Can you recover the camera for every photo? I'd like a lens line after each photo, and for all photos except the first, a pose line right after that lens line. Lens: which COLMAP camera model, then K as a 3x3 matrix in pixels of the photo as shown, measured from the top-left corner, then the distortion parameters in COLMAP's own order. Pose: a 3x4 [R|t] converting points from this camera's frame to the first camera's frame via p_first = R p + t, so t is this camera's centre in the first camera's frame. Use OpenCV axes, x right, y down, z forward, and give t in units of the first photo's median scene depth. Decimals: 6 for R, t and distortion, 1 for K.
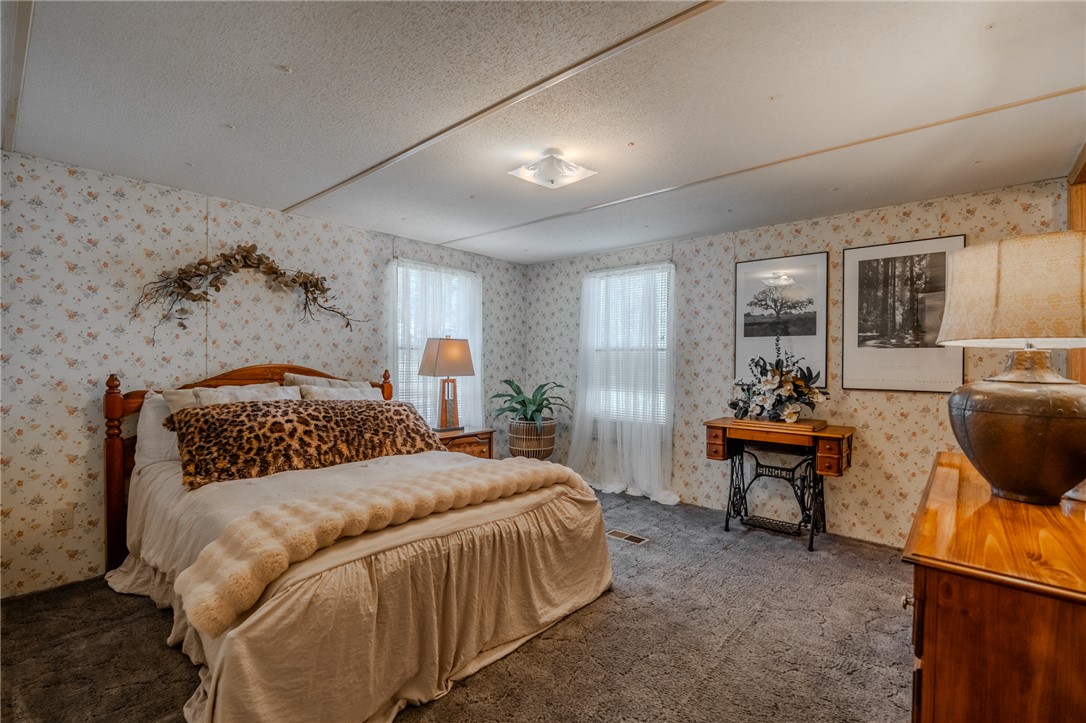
lens RADIAL K [[507.3, 0, 551.2], [0, 507.3, 362.8], [0, 0, 1]] dist [-0.002238, -0.000597]
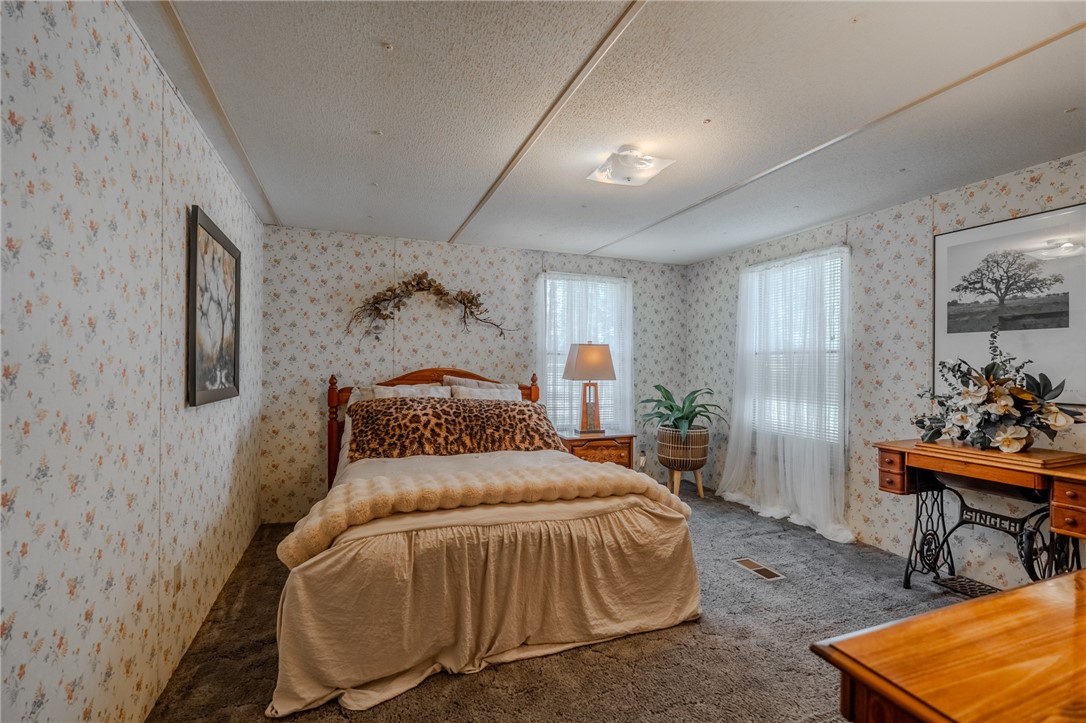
lens RADIAL K [[496.7, 0, 543.0], [0, 496.7, 361.5], [0, 0, 1]] dist [-0.001506, 0.000055]
pose [[0.868931, -0.004134, -0.494917, 0.273329], [-0.002752, 0.999909, -0.013184, 0.002185], [0.494926, 0.012818, 0.868840, 0.085675]]
